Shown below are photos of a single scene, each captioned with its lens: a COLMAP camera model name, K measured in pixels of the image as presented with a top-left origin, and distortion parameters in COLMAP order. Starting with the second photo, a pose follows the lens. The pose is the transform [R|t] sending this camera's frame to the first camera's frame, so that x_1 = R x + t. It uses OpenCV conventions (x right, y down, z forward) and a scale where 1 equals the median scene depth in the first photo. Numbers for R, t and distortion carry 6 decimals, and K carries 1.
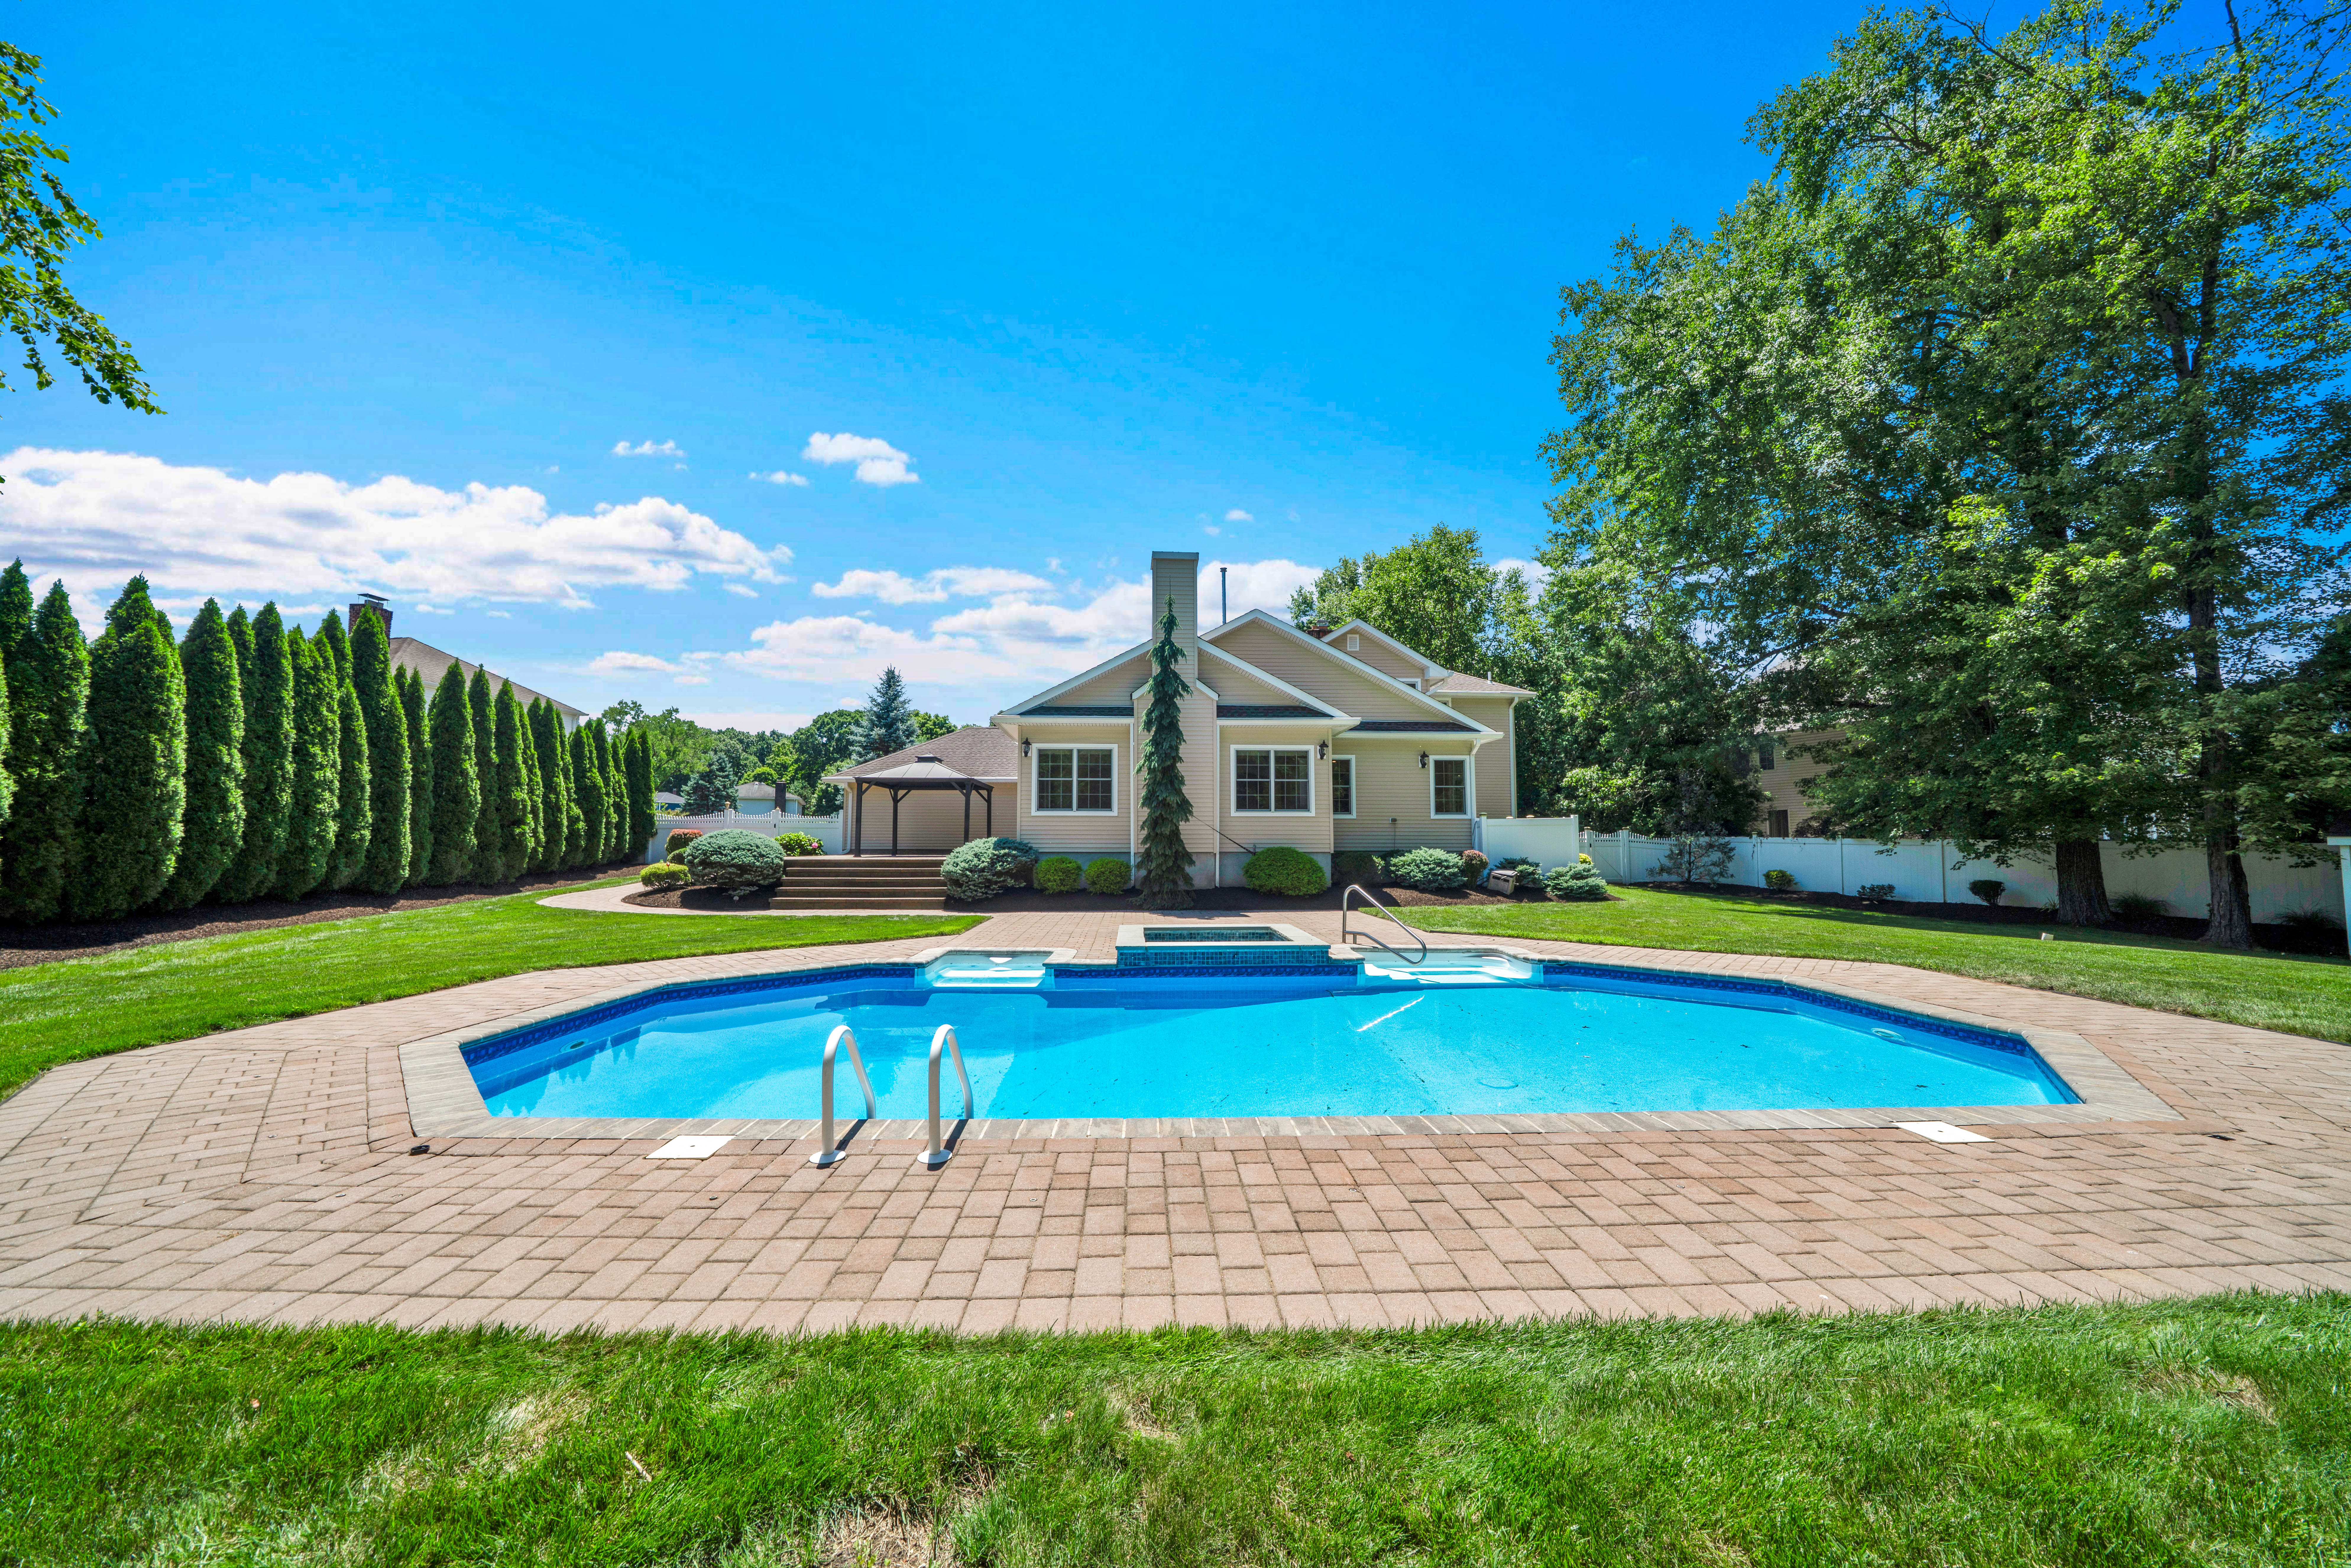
lens RADIAL K [[838.5, 0, 1175.5], [0, 838.5, 784.0], [0, 0, 1]] dist [-0.025347, 0.000056]
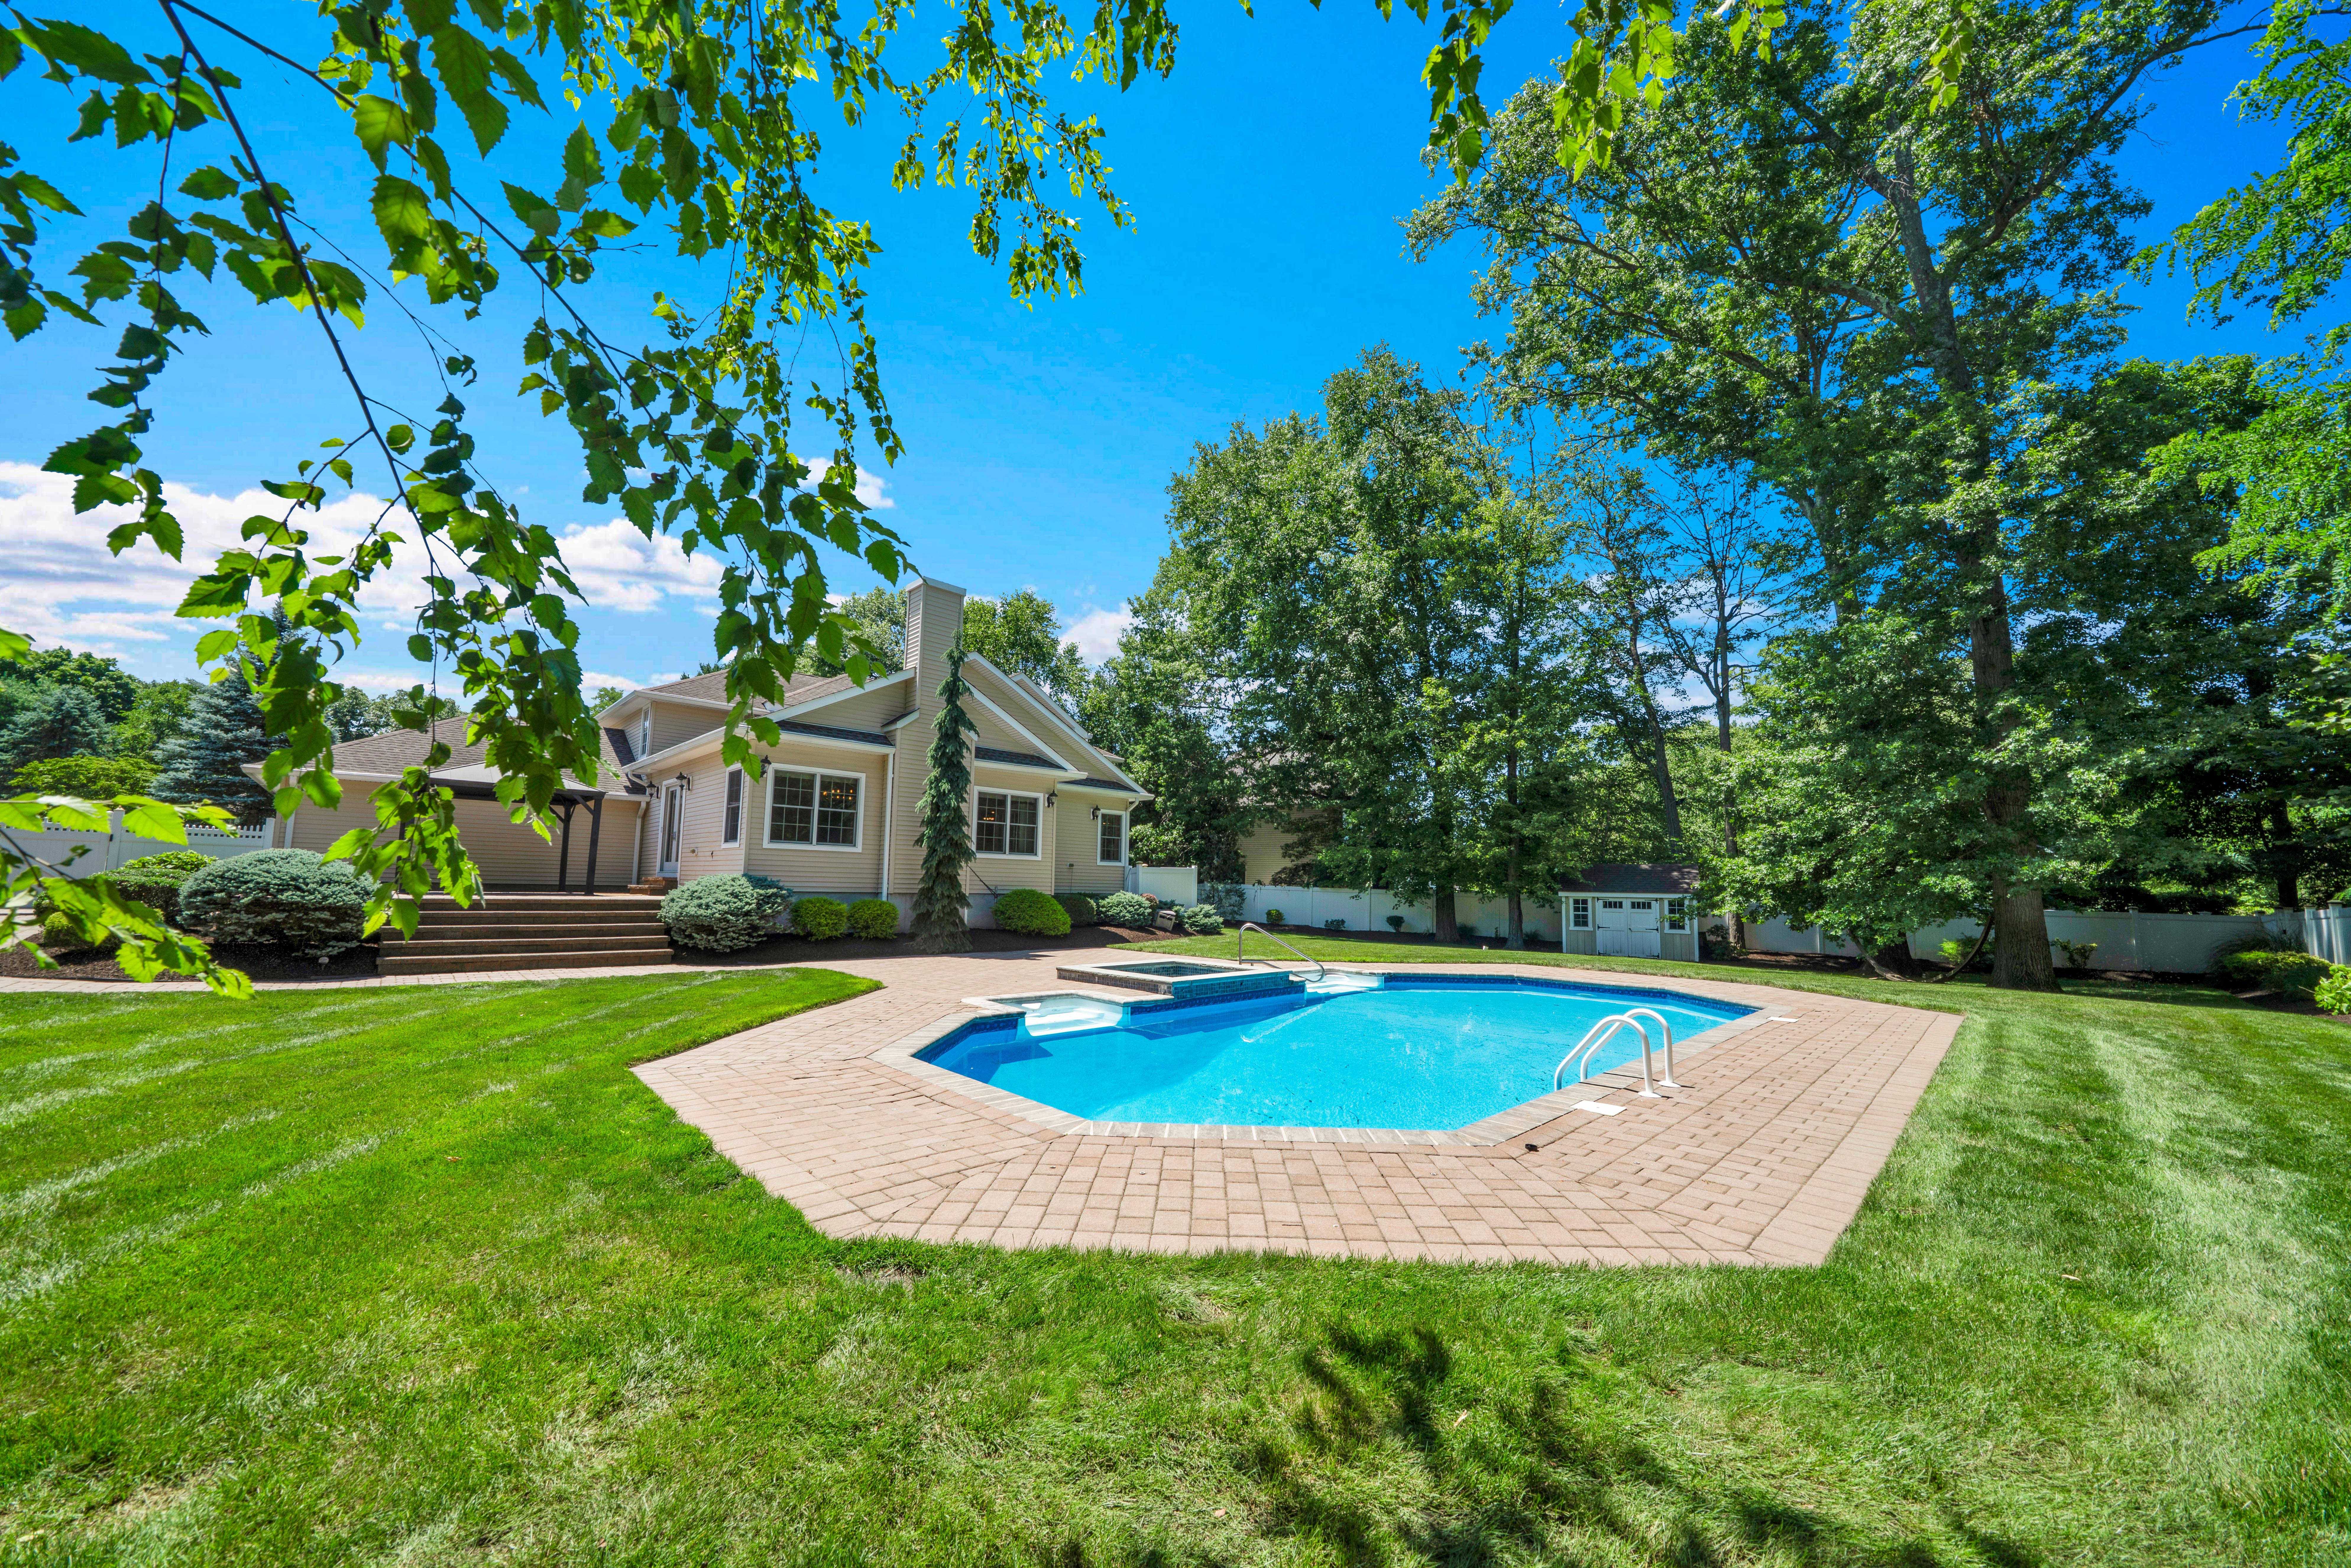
lens RADIAL K [[862.2, 0, 1176.9], [0, 862.2, 777.1], [0, 0, 1]] dist [-0.014454, 0.000168]
pose [[0.728876, 0.099266, 0.677411, -0.460269], [-0.066883, 0.995025, -0.073844, 0.002806], [-0.681371, 0.008516, 0.731889, 0.079964]]
